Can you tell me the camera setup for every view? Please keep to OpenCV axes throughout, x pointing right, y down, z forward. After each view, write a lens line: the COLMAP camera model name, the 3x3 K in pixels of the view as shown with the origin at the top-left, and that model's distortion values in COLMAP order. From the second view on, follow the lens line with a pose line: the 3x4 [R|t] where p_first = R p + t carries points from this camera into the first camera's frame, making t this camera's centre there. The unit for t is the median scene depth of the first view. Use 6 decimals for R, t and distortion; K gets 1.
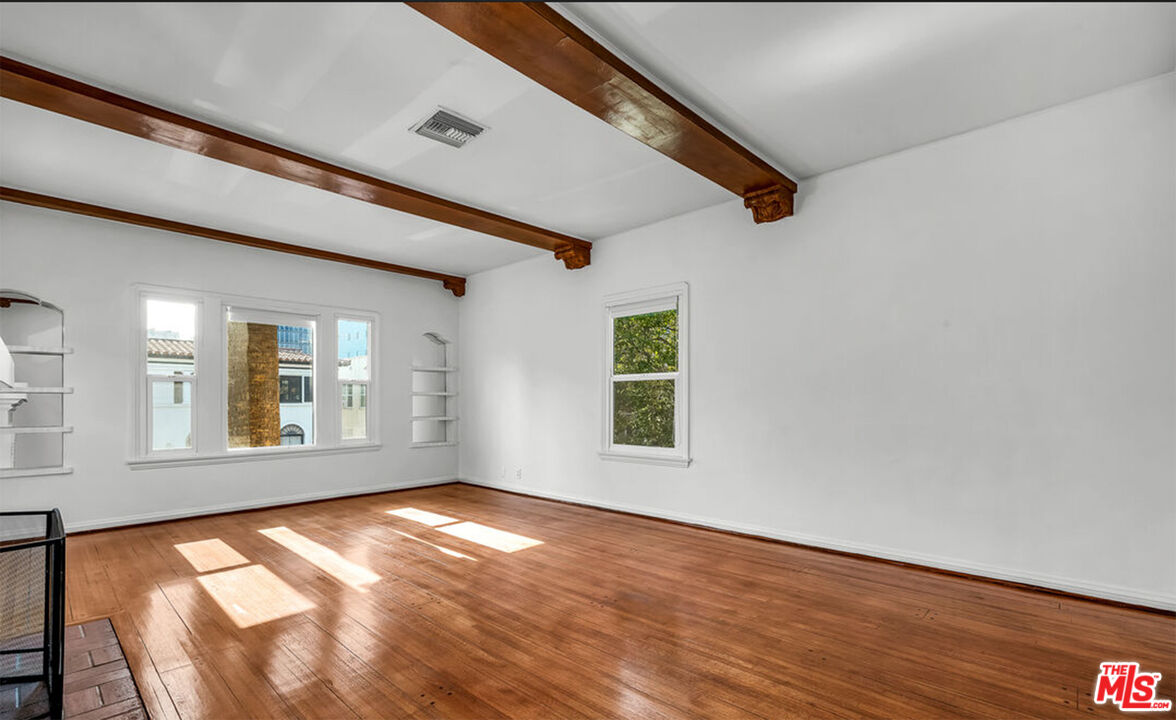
lens RADIAL K [[518.5, 0, 586.4], [0, 518.5, 394.6], [0, 0, 1]] dist [0.000364, 0.000029]
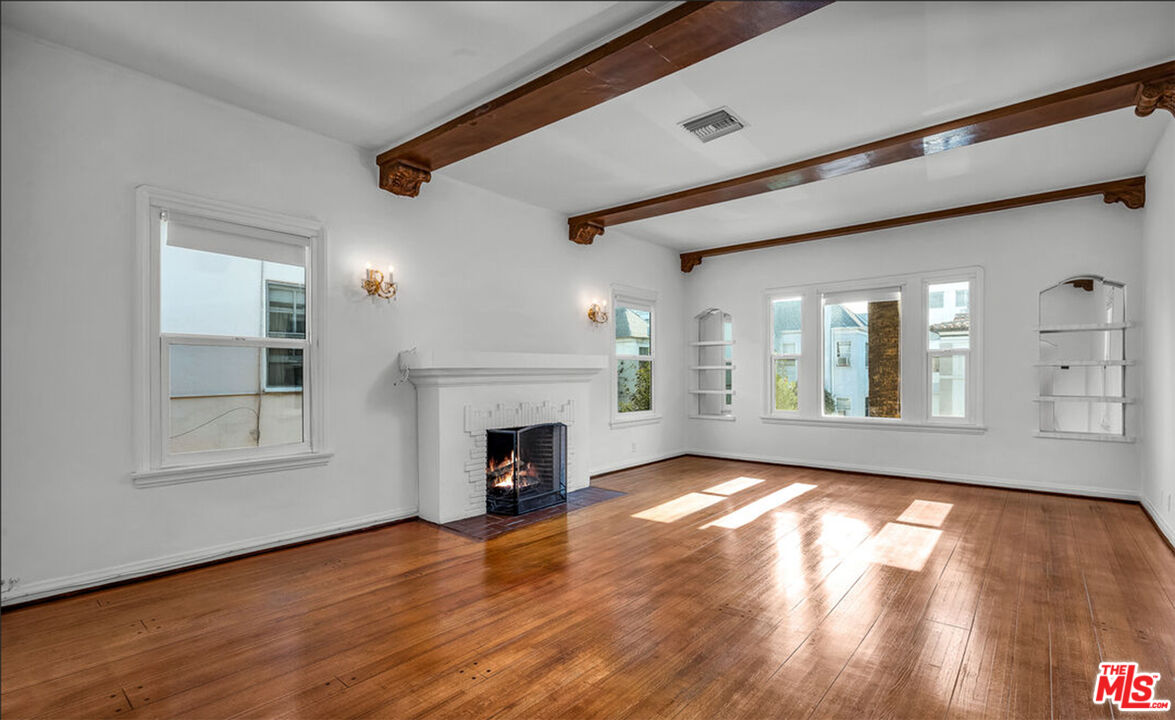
lens RADIAL K [[543.1, 0, 586.6], [0, 543.1, 375.9], [0, 0, 1]] dist [-0.000108, 0.000044]
pose [[0.056262, 0.006030, -0.998398, 0.706718], [0.015973, 0.999848, 0.006939, -0.001020], [0.998288, -0.016337, 0.056157, 0.545158]]
